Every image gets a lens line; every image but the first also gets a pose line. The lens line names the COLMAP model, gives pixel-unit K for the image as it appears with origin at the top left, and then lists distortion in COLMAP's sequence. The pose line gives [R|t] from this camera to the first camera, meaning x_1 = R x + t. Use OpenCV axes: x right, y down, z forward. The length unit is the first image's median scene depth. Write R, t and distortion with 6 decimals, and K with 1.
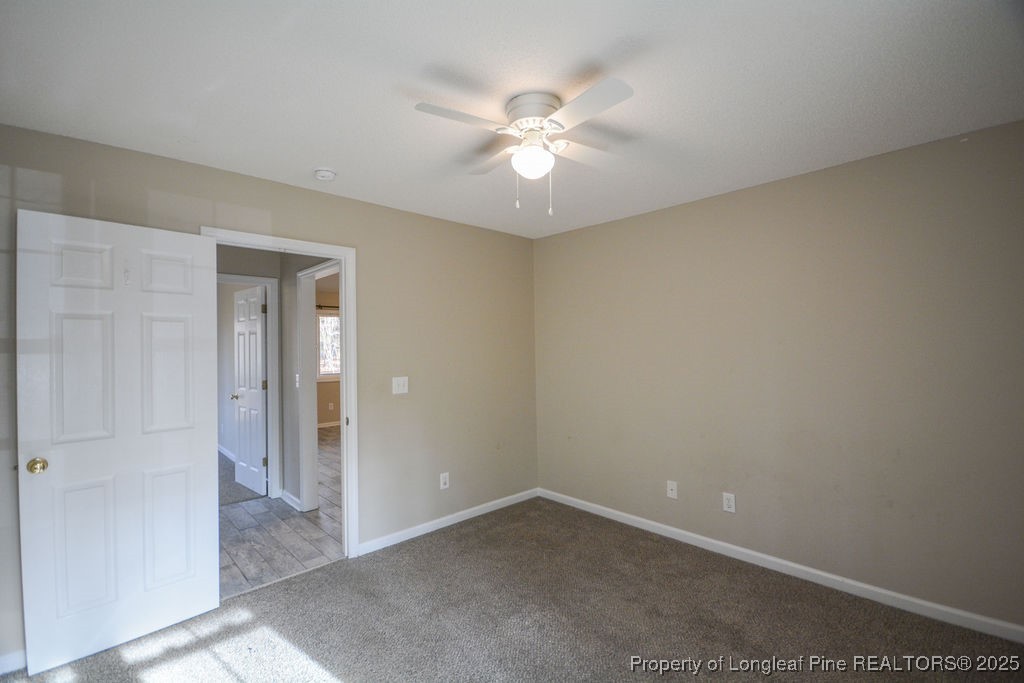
lens RADIAL K [[451.2, 0, 512.7], [0, 451.2, 344.4], [0, 0, 1]] dist [0.011158, -0.012659]
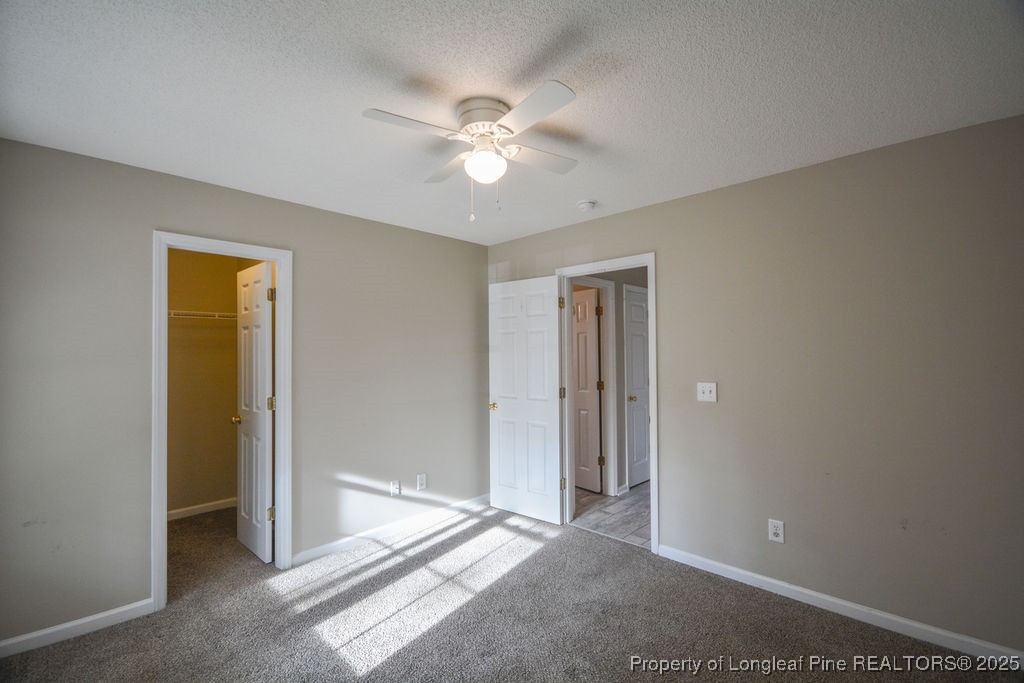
lens RADIAL K [[451.2, 0, 512.7], [0, 451.2, 344.4], [0, 0, 1]] dist [0.011158, -0.012659]
pose [[0.041119, -0.008000, -0.999122, 0.856013], [0.012228, 0.999897, -0.007503, 0.000672], [0.999079, -0.011909, 0.041213, 0.826698]]
